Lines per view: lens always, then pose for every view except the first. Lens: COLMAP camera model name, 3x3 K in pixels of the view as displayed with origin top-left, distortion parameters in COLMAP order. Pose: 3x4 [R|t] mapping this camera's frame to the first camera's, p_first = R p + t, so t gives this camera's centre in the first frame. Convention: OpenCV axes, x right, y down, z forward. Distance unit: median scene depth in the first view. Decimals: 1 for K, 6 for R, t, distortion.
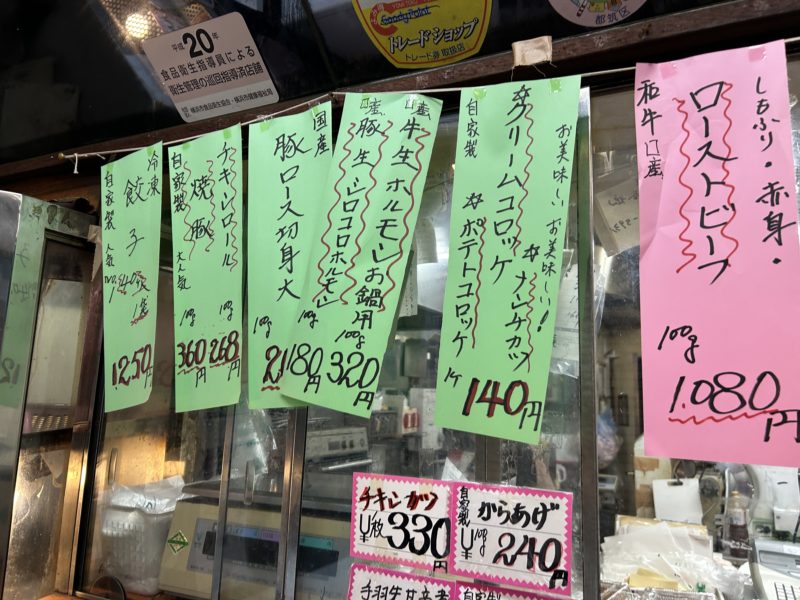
lens RADIAL K [[609.1, 0, 400.0], [0, 609.1, 299.3], [0, 0, 1]] dist [0.004445, 0.002232]
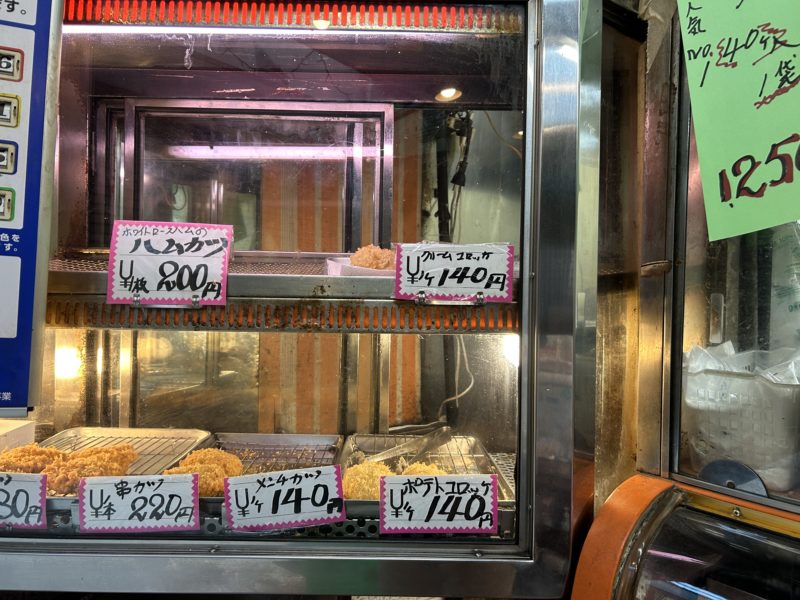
lens RADIAL K [[609.1, 0, 400.0], [0, 609.1, 300.8], [0, 0, 1]] dist [0.004445, 0.002232]
pose [[0.906255, -0.019377, -0.422286, -0.515135], [0.088143, 0.985654, 0.143934, 0.119567], [0.413439, -0.167663, 0.894962, 0.199764]]
